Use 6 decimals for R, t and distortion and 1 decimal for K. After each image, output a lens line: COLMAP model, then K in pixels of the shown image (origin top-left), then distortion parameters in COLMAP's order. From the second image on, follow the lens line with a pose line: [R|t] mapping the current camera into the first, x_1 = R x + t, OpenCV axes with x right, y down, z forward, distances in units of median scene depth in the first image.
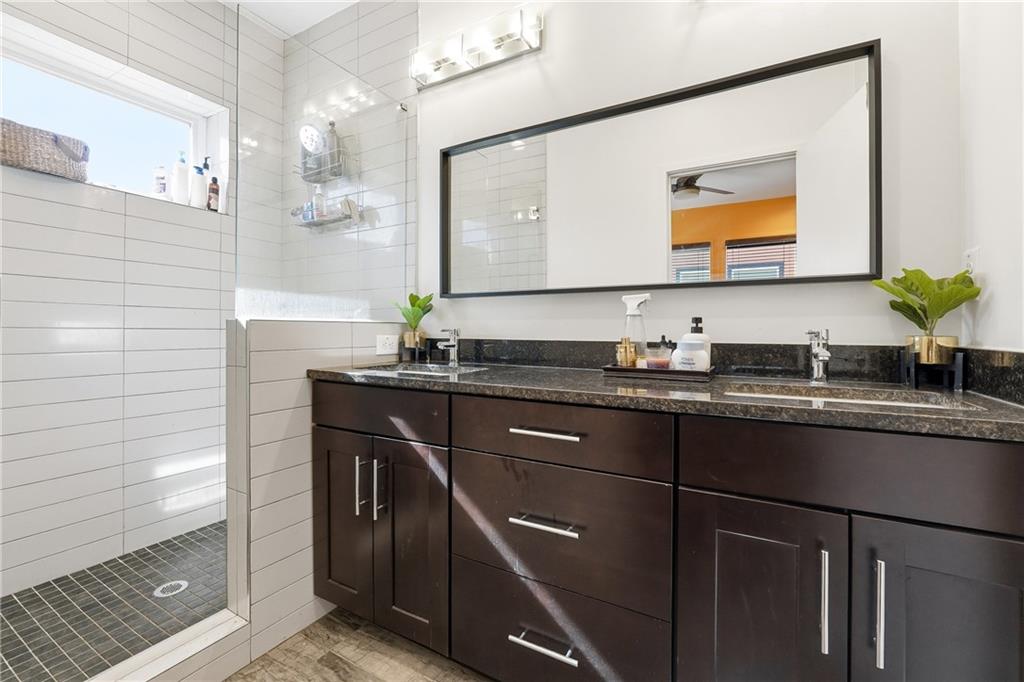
lens RADIAL K [[432.2, 0, 512.3], [0, 432.2, 334.4], [0, 0, 1]] dist [-0.011809, 0.000580]
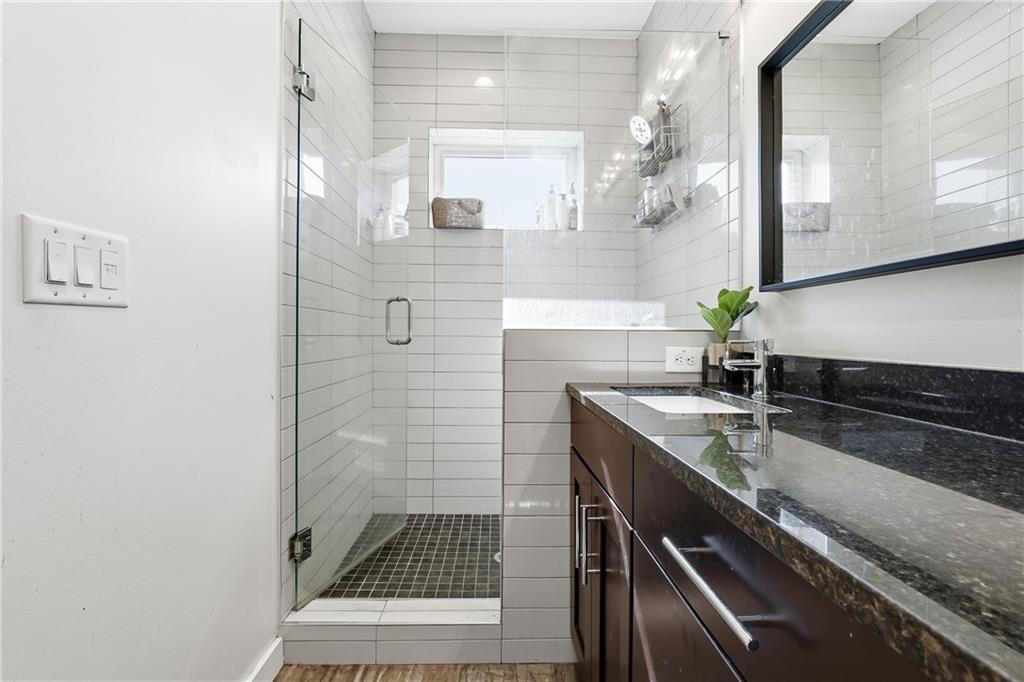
lens RADIAL K [[432.2, 0, 508.7], [0, 432.2, 338.3], [0, 0, 1]] dist [-0.011809, 0.000580]
pose [[0.516540, 0.006361, -0.856239, 0.210462], [-0.013188, 0.999913, -0.000527, -0.009162], [0.856161, 0.011564, 0.516579, 0.363058]]
